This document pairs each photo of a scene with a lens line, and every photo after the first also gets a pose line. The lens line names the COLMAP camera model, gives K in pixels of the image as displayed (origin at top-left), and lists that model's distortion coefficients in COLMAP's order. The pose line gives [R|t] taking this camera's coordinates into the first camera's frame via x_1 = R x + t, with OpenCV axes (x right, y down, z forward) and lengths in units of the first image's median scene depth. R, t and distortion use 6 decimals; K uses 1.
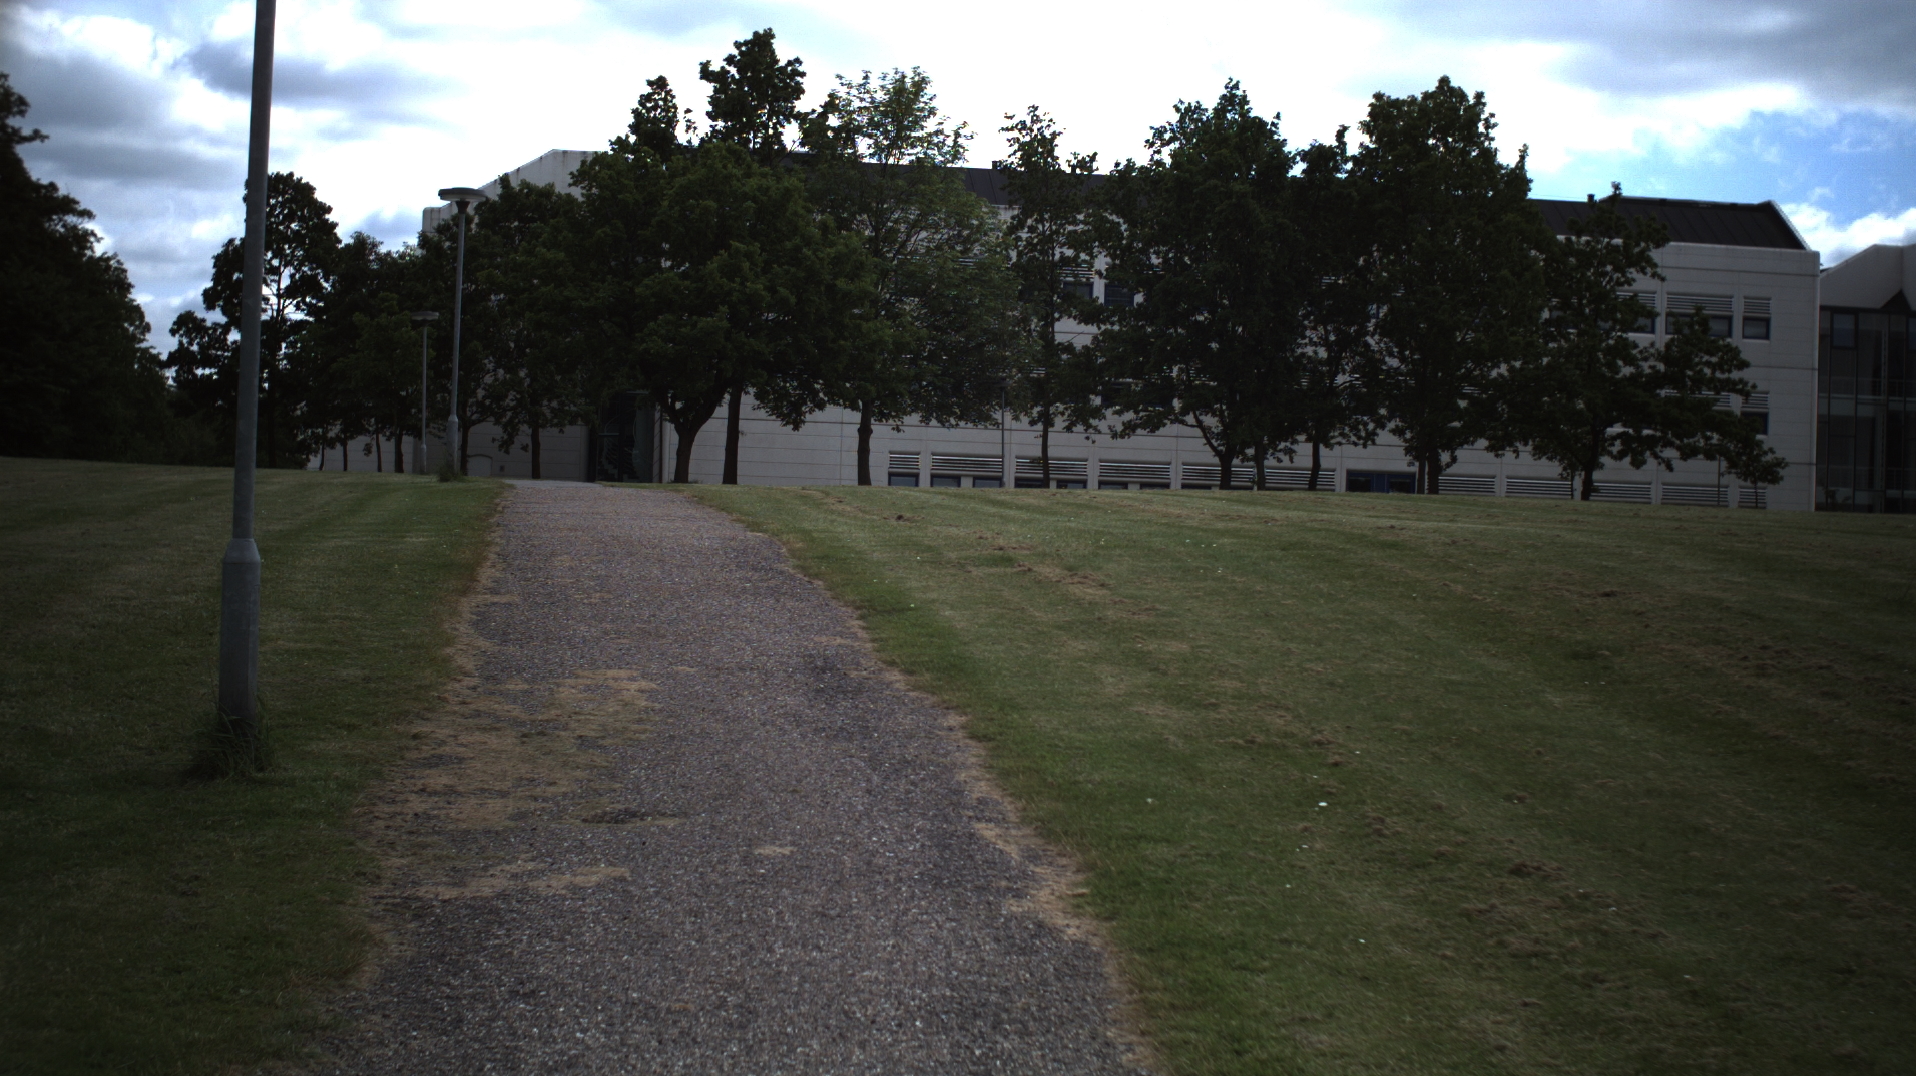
lens RADIAL K [[3315.5, 0, 958.0], [0, 3315.5, 538.0], [0, 0, 1]] dist [-0.275036, 0.245570]
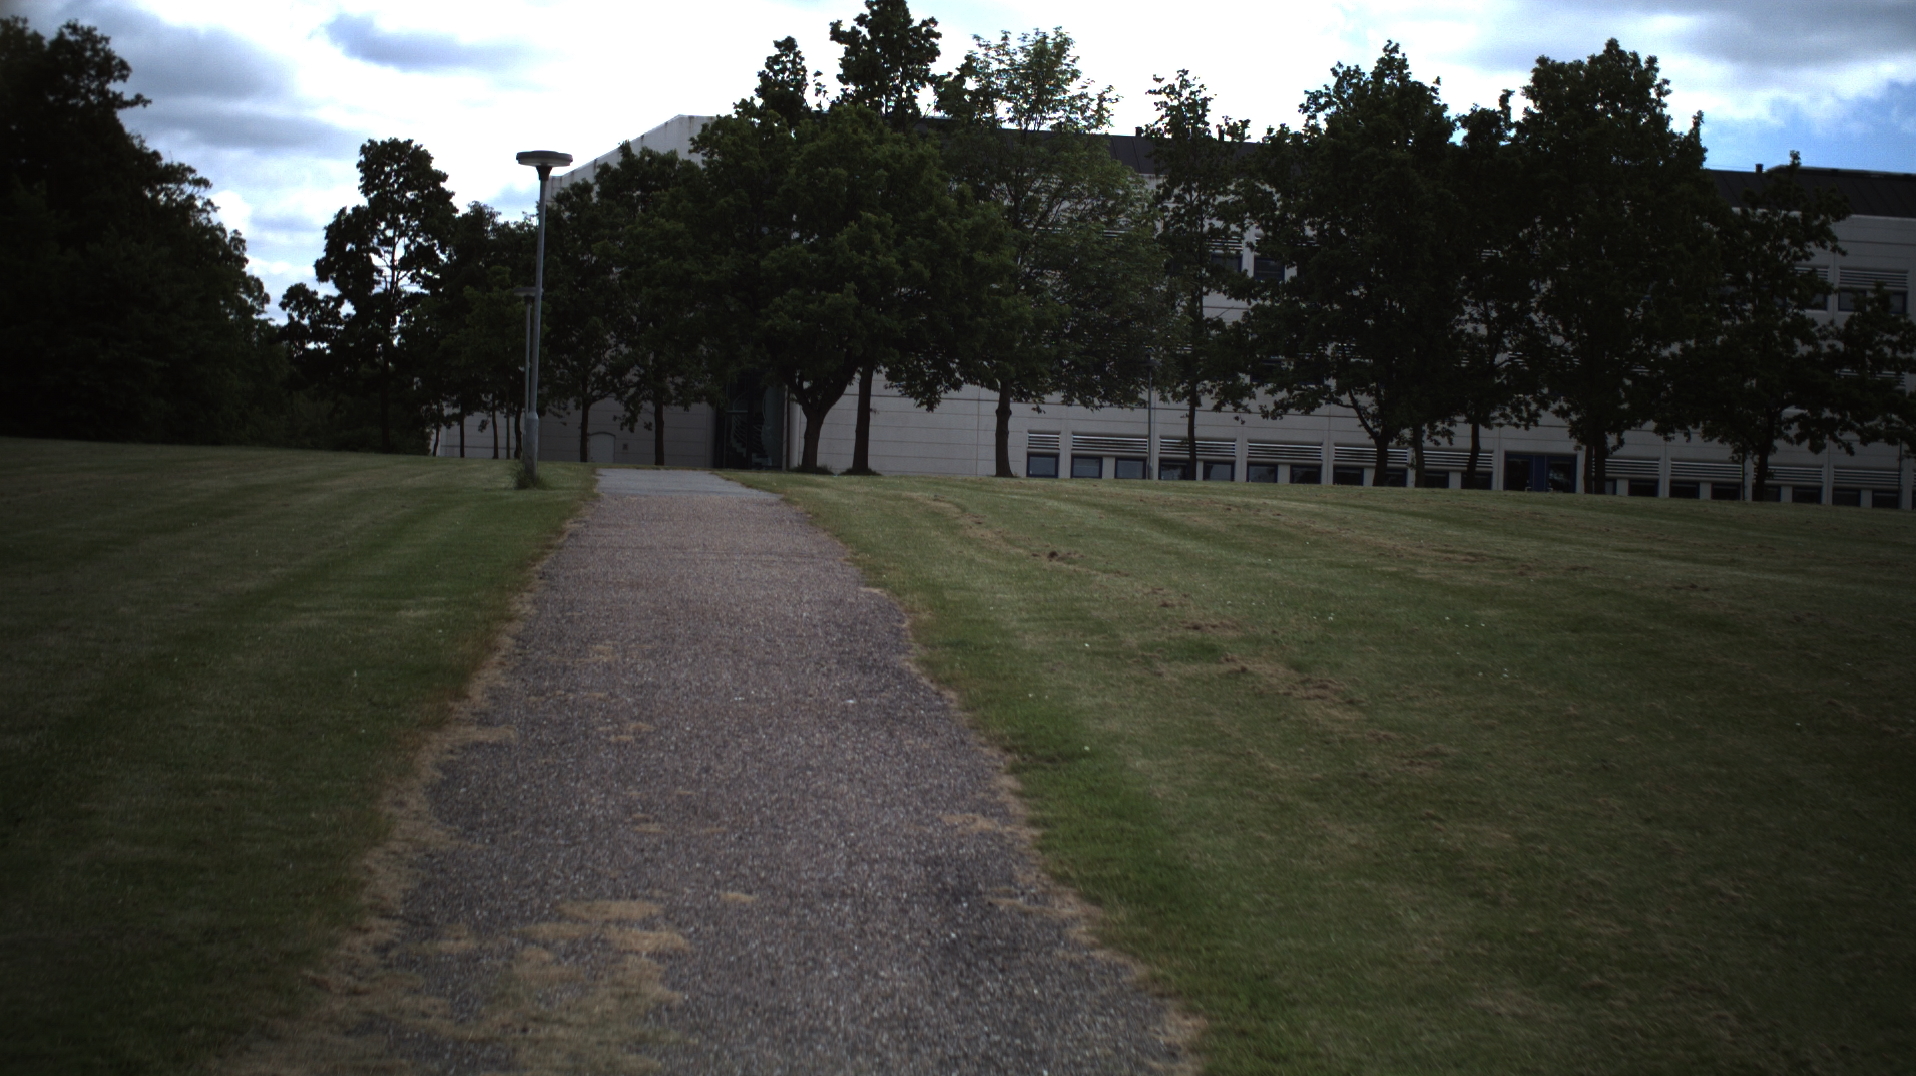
lens RADIAL K [[3315.5, 0, 958.0], [0, 3315.5, 538.0], [0, 0, 1]] dist [-0.275036, 0.245570]
pose [[0.999153, 0.003597, -0.040986, -0.002079], [-0.003223, 0.999953, 0.009185, -0.004852], [0.041017, -0.009045, 0.999117, 0.052164]]
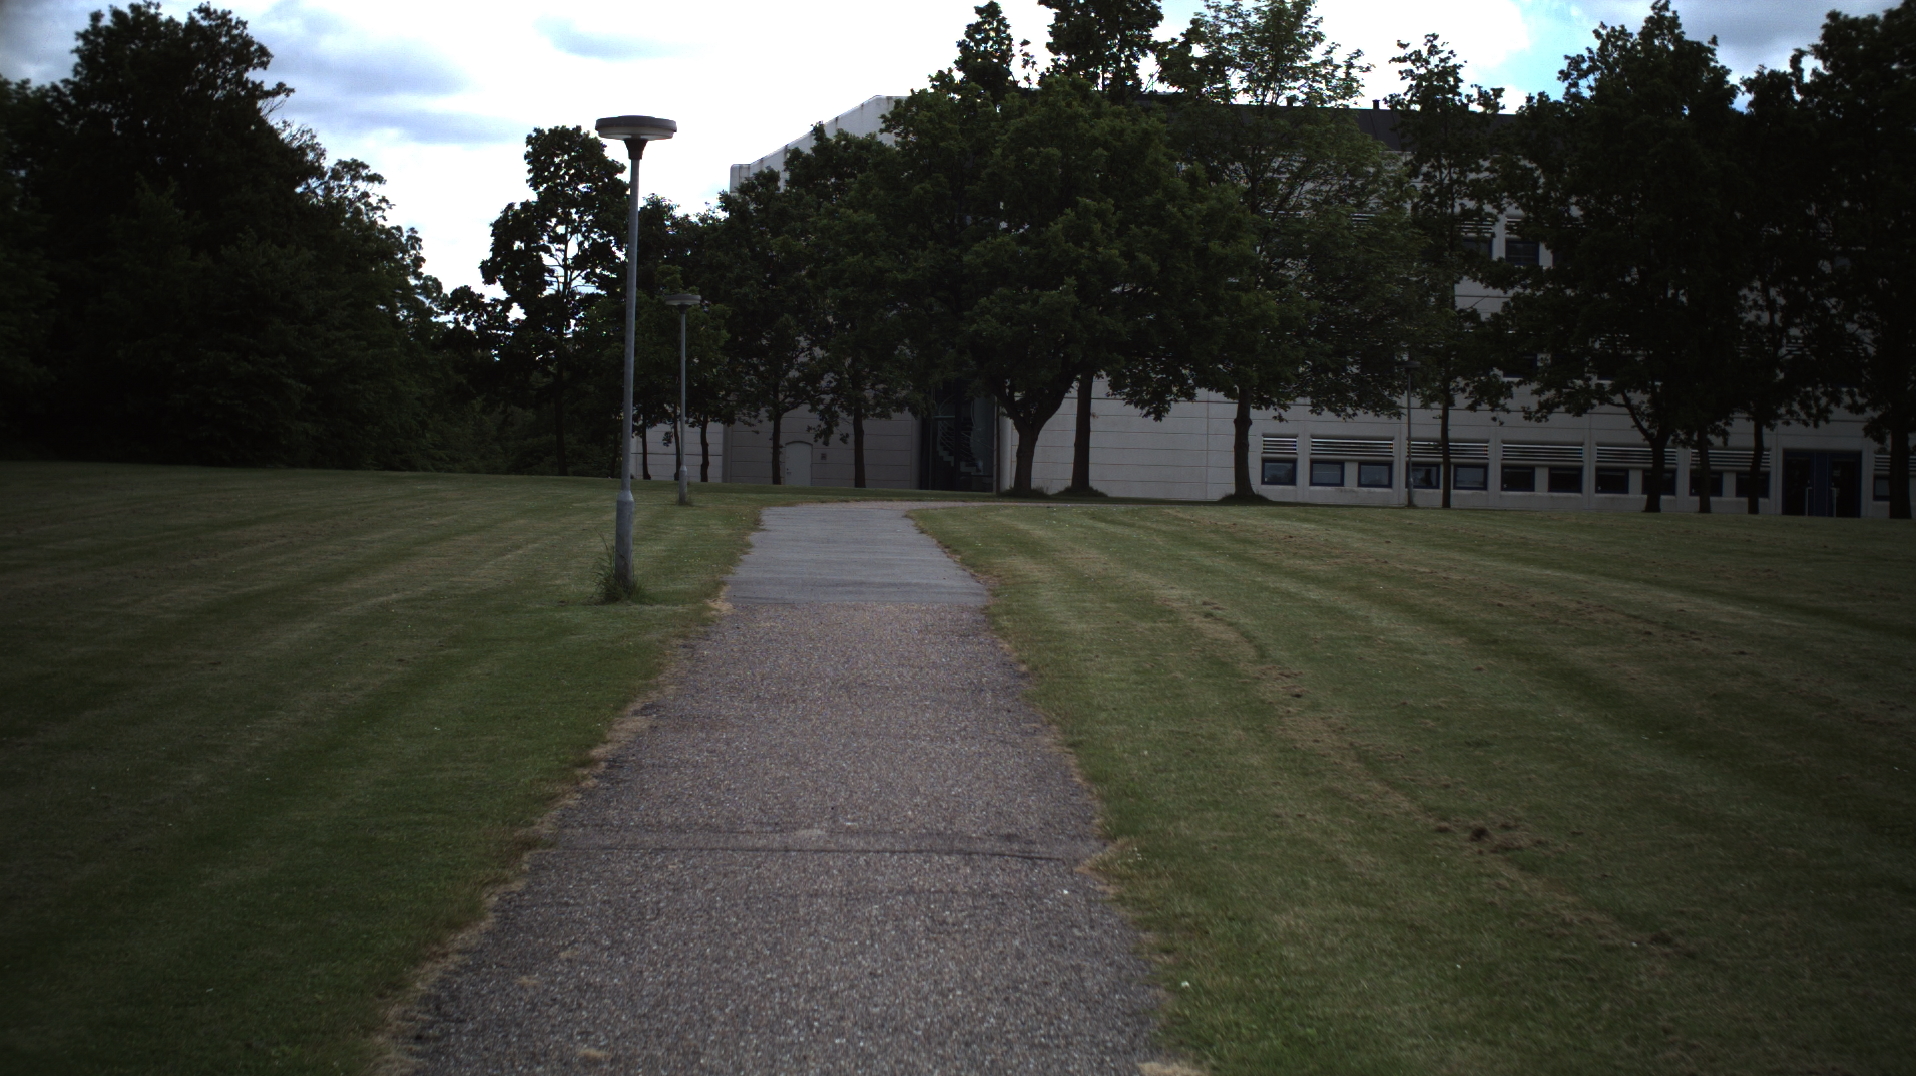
lens RADIAL K [[3315.5, 0, 958.0], [0, 3315.5, 538.0], [0, 0, 1]] dist [-0.275036, 0.245570]
pose [[0.994352, -0.010021, -0.105659, -0.011047], [0.011486, 0.999846, 0.013266, -0.014295], [0.105510, -0.014404, 0.994314, 0.156984]]
